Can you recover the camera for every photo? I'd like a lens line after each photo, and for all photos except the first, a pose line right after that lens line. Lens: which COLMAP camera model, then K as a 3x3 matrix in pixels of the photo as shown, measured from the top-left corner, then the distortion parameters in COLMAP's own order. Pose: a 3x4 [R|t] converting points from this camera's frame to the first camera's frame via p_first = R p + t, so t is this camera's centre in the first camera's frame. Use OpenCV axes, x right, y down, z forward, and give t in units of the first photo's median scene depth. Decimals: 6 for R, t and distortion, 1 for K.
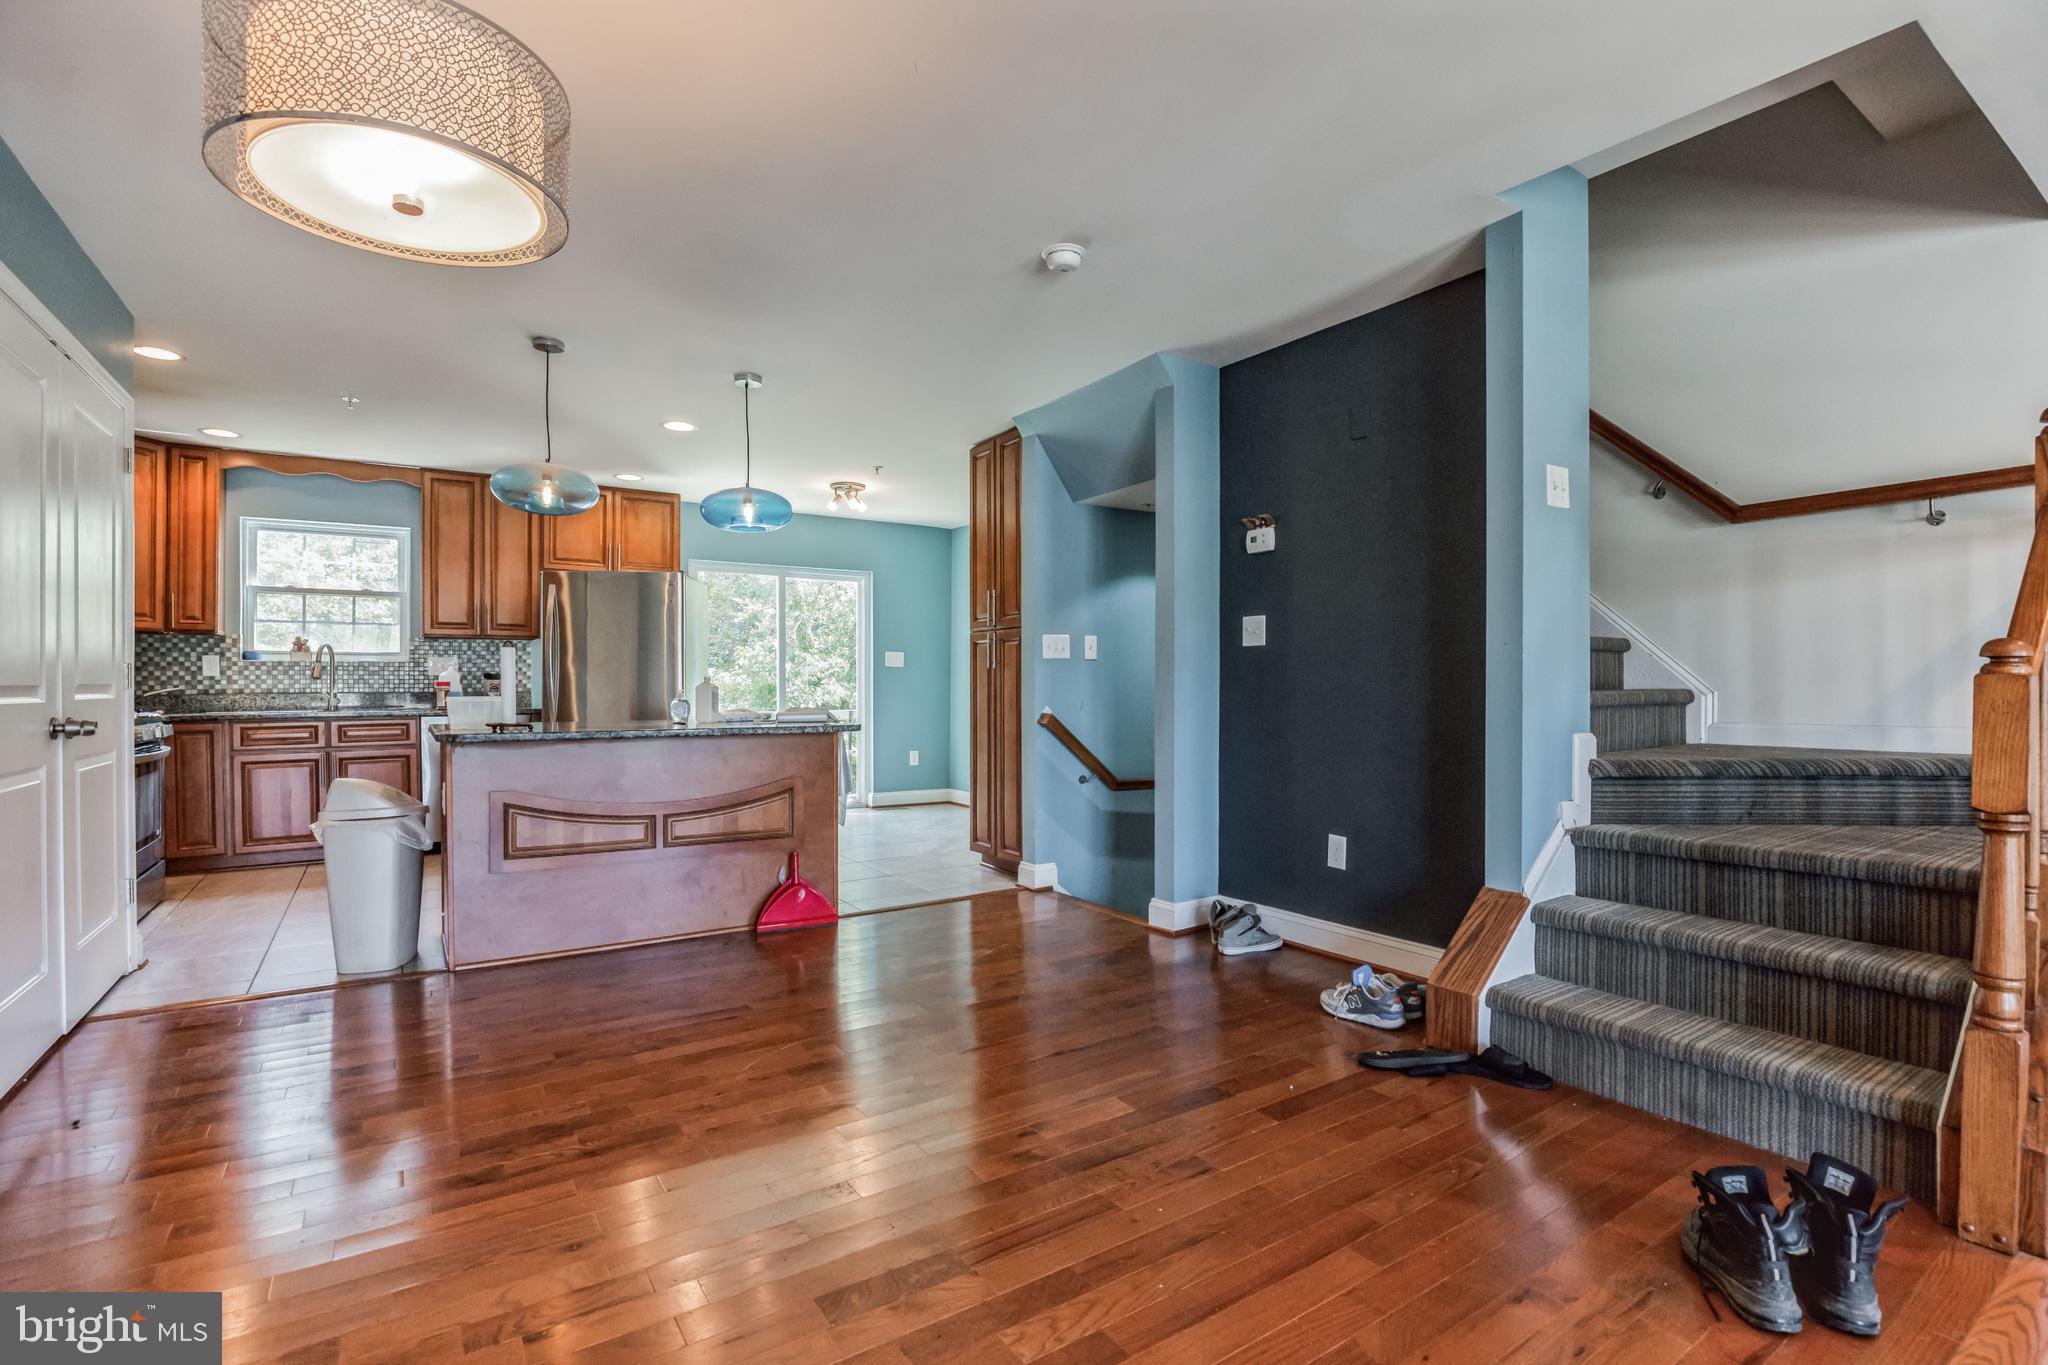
lens RADIAL K [[937.3, 0, 1029.7], [0, 937.3, 687.5], [0, 0, 1]] dist [-0.005501, -0.000731]
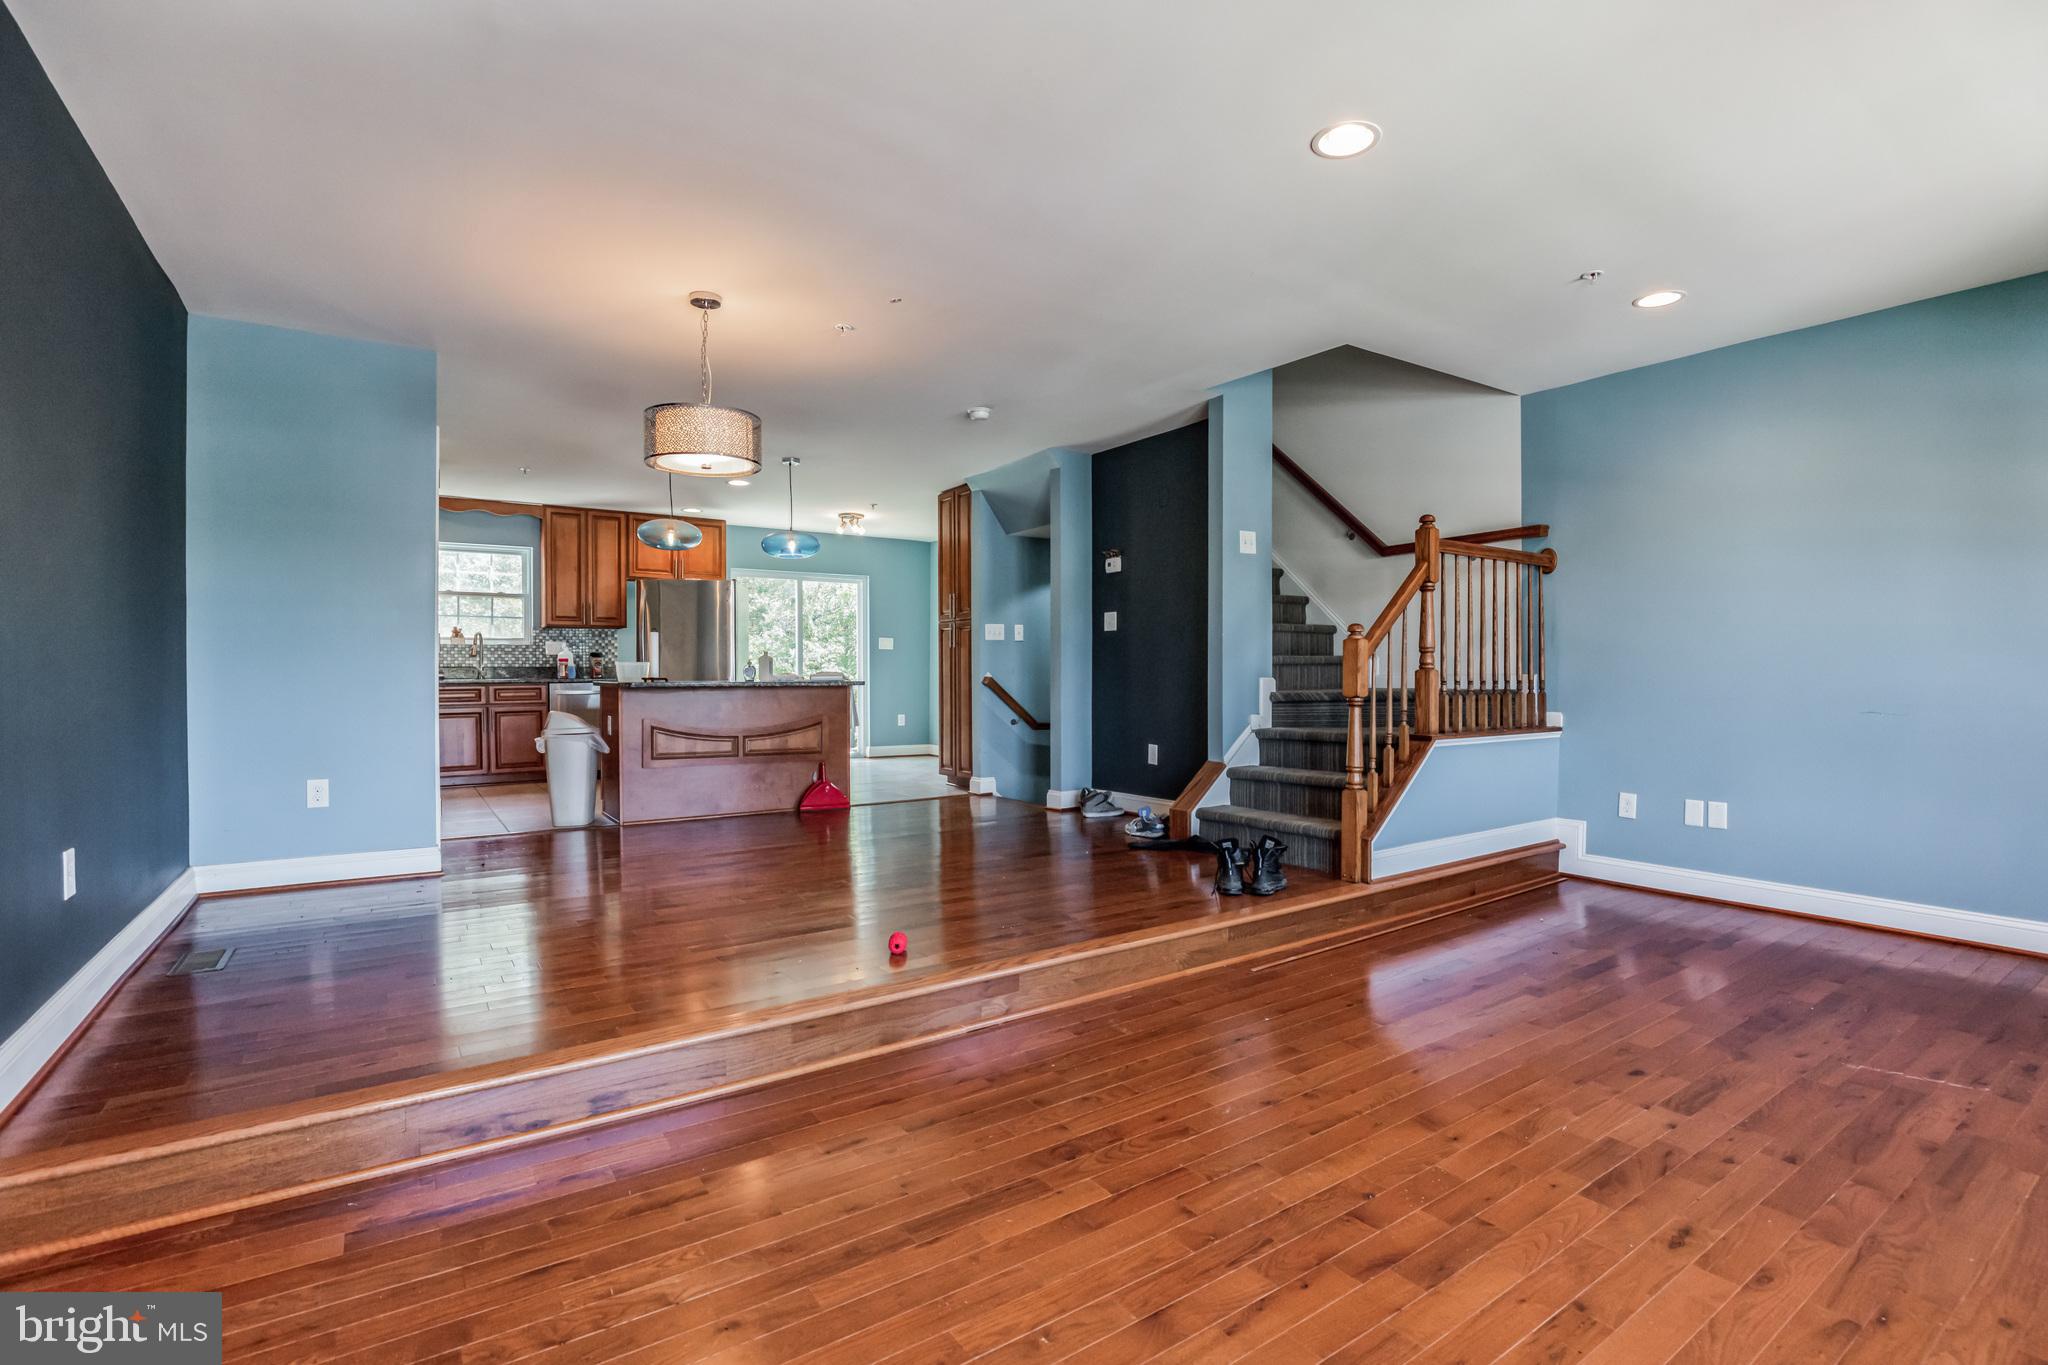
lens RADIAL K [[937.3, 0, 1022.1], [0, 937.3, 682.7], [0, 0, 1]] dist [-0.005501, -0.000731]
pose [[0.999997, -0.002056, 0.001084, 0.081403], [0.002051, 0.999985, 0.005070, 0.034062], [-0.001094, -0.005068, 0.999987, -0.566326]]
